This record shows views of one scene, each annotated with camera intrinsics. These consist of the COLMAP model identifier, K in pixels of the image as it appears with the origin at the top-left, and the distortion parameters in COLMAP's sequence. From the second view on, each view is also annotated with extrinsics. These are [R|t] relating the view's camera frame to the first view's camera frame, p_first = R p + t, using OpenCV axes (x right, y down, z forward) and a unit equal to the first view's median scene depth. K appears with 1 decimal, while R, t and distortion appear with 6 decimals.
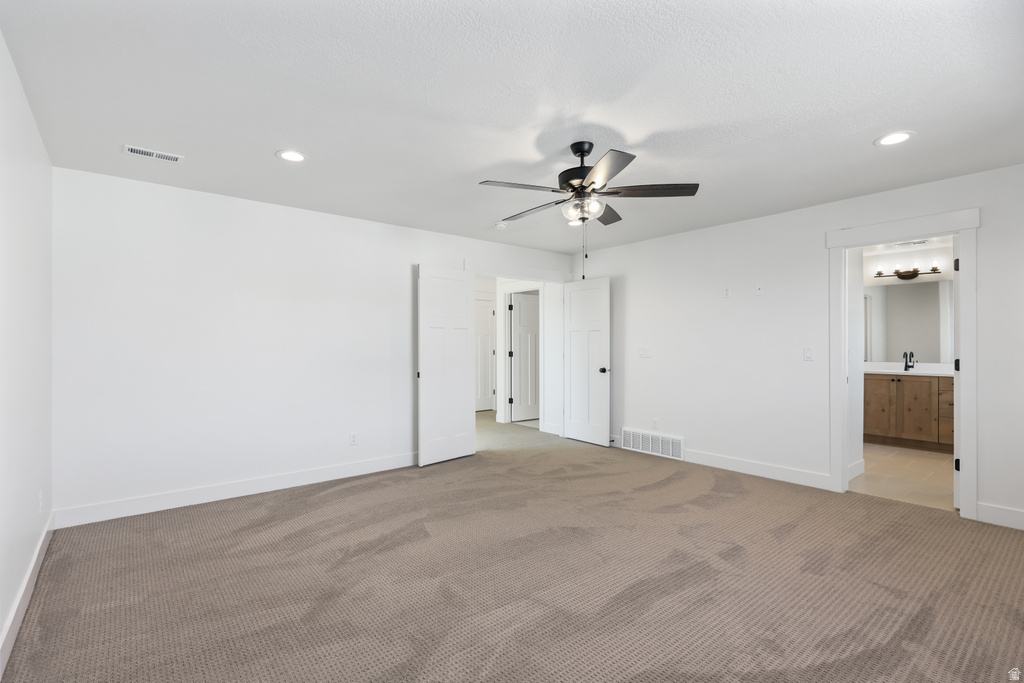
lens RADIAL K [[473.0, 0, 513.5], [0, 473.0, 342.7], [0, 0, 1]] dist [0.005734, 0.000678]
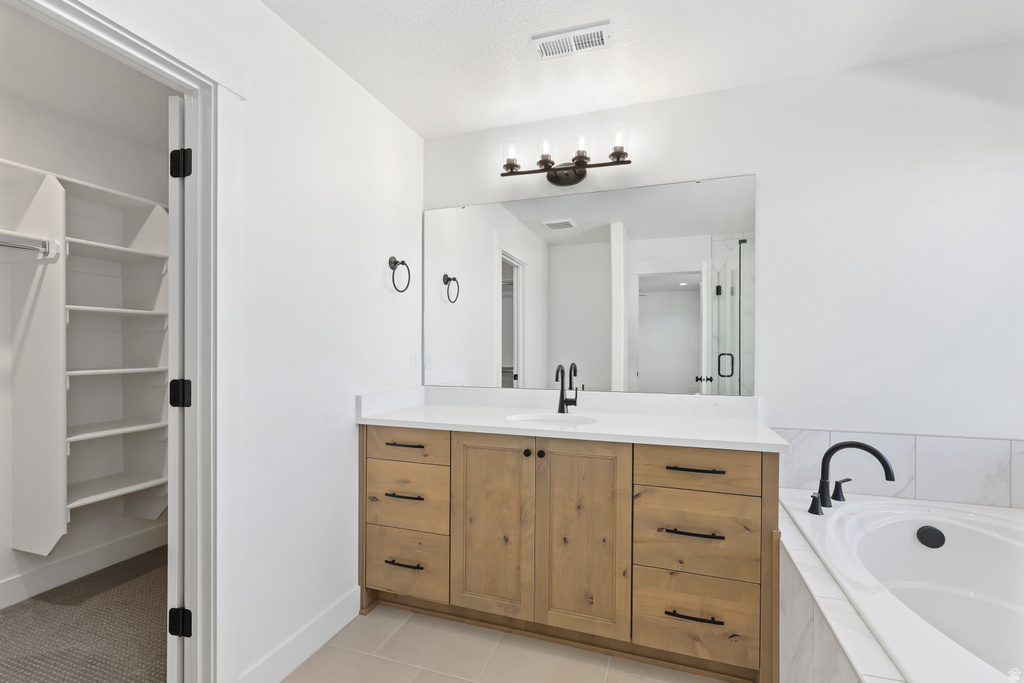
lens RADIAL K [[467.8, 0, 511.9], [0, 467.8, 349.7], [0, 0, 1]] dist [-0.001871, -0.000364]
pose [[0.850750, 0.000334, 0.525570, 0.615695], [-0.003604, 0.999980, 0.005199, 0.005345], [-0.525558, -0.006317, 0.850734, 0.725688]]
